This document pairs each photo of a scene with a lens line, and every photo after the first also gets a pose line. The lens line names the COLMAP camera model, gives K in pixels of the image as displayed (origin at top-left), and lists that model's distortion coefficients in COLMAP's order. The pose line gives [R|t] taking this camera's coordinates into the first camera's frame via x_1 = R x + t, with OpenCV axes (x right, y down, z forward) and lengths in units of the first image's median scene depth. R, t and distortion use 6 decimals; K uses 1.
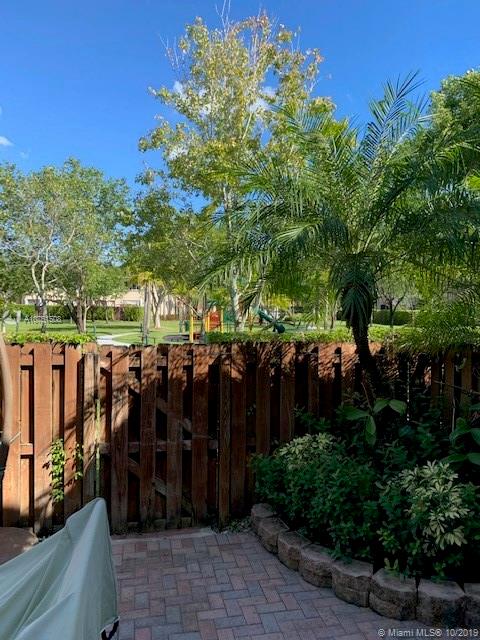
lens RADIAL K [[485.8, 0, 240.0], [0, 485.8, 320.0], [0, 0, 1]] dist [0.003046, -0.000952]
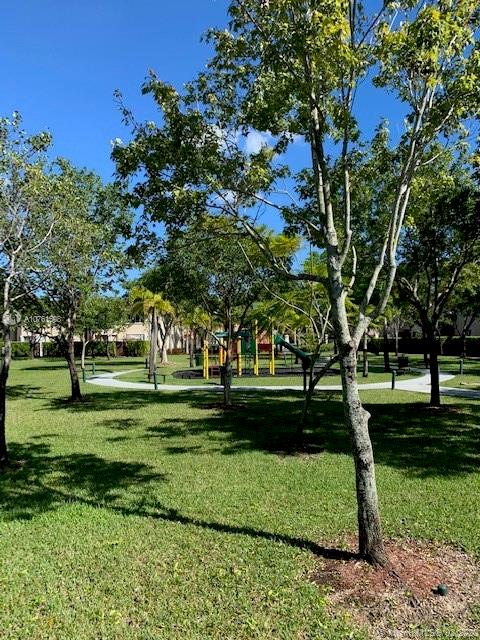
lens RADIAL K [[485.8, 0, 240.0], [0, 485.8, 320.0], [0, 0, 1]] dist [0.003046, -0.000952]
pose [[0.999515, -0.030794, -0.004558, -0.024018], [0.030420, 0.997283, -0.067098, 0.001328], [0.006612, 0.066927, 0.997736, 0.098963]]
